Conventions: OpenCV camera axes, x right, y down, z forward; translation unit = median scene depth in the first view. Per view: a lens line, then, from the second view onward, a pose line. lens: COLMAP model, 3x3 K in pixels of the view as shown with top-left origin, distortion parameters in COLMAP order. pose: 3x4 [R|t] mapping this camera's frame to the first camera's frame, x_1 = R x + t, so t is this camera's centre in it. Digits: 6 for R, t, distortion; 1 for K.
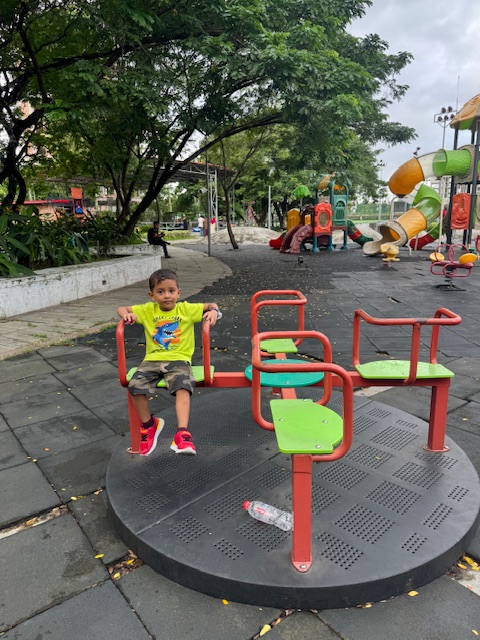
lens RADIAL K [[444.0, 0, 240.0], [0, 444.0, 320.0], [0, 0, 1]] dist [0.073061, -0.101768]
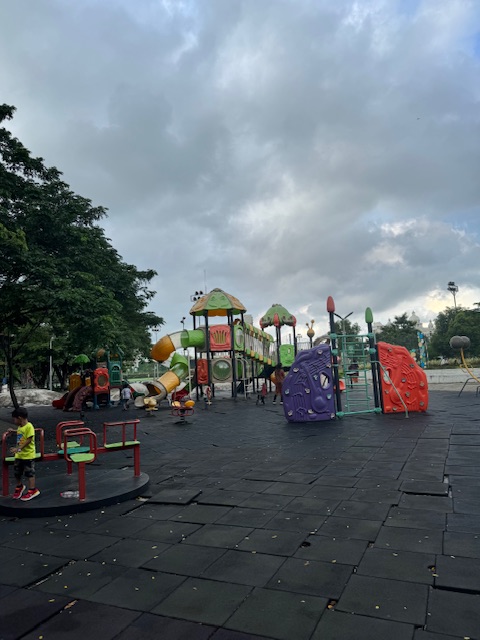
lens RADIAL K [[444.0, 0, 240.0], [0, 444.0, 320.0], [0, 0, 1]] dist [0.073061, -0.101768]
pose [[0.891964, 0.020716, 0.451631, -0.030661], [0.134157, 0.941828, -0.308158, 0.045172], [-0.431742, 0.335456, 0.837298, -0.243503]]
